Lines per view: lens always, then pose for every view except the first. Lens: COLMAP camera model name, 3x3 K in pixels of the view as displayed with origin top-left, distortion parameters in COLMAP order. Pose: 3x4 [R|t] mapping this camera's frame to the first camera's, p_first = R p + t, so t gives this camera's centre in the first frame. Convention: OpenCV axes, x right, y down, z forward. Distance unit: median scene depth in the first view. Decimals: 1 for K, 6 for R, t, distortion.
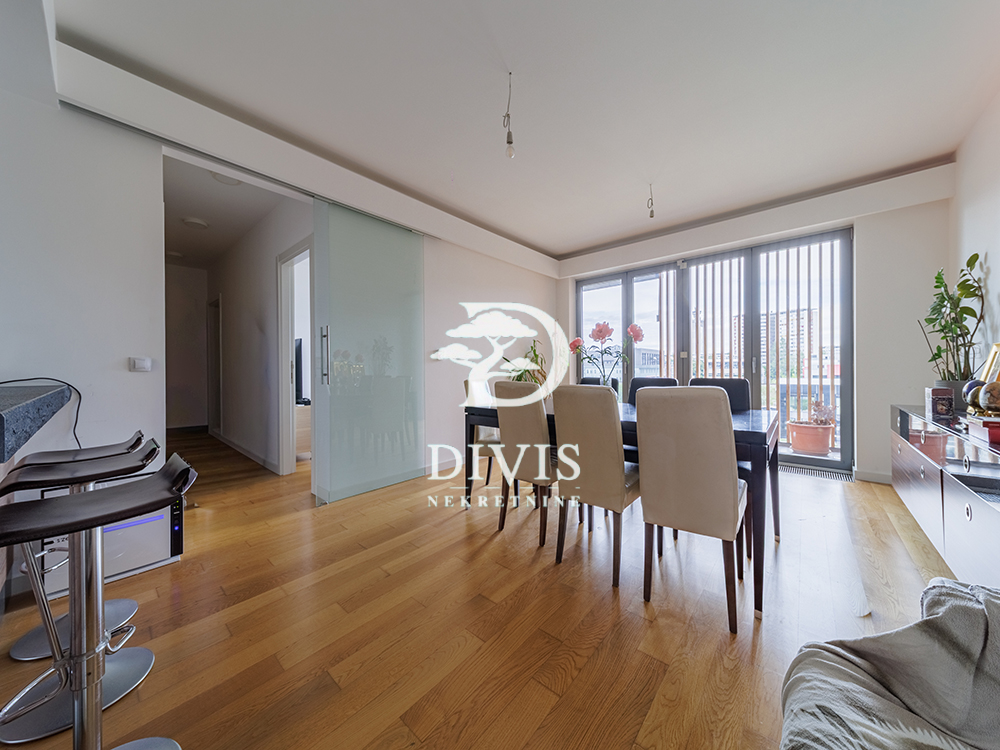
lens RADIAL K [[348.6, 0, 498.8], [0, 348.6, 371.2], [0, 0, 1]] dist [0.000818, 0.000051]
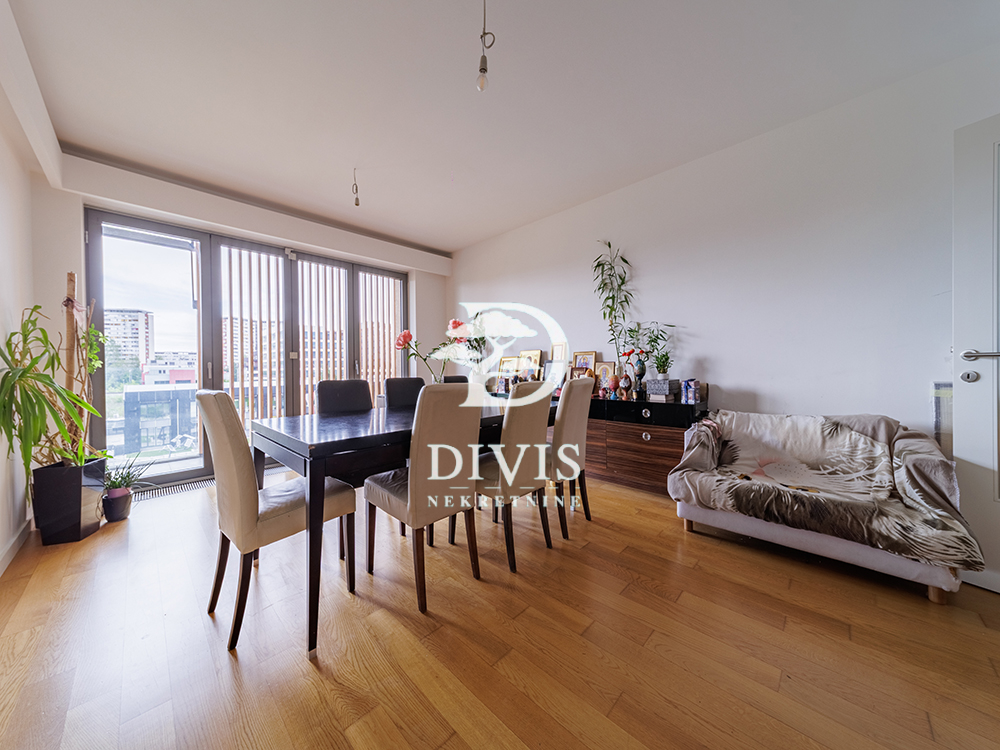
lens RADIAL K [[348.6, 0, 498.8], [0, 348.6, 371.2], [0, 0, 1]] dist [0.000818, 0.000051]
pose [[0.047269, -0.006267, 0.998863, -0.423632], [0.013814, 0.999889, 0.005620, -0.006759], [-0.998787, 0.013532, 0.047350, 0.530841]]
